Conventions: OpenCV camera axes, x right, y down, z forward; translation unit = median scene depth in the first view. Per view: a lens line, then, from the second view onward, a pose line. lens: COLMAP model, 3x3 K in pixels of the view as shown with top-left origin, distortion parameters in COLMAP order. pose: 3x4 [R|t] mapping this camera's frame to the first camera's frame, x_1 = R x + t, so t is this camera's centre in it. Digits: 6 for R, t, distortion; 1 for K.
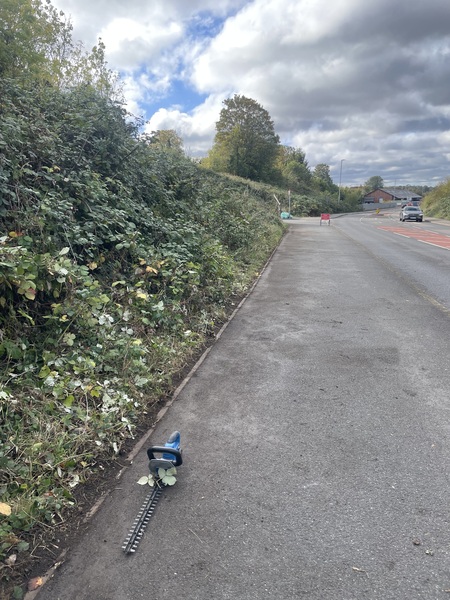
lens RADIAL K [[457.7, 0, 225.2], [0, 457.7, 285.4], [0, 0, 1]] dist [0.111434, -0.124868]
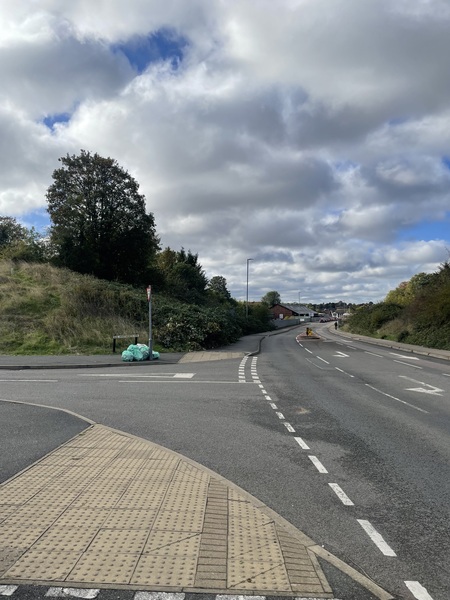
lens RADIAL K [[240.7, 0, 225.0], [0, 240.7, 300.0], [0, 0, 1]] dist [0.021861, 0.000027]
pose [[0.969128, 0.013381, 0.246195, 0.467070], [0.048777, 0.968386, -0.244639, -0.444341], [-0.241685, 0.249096, 0.937838, 2.467220]]
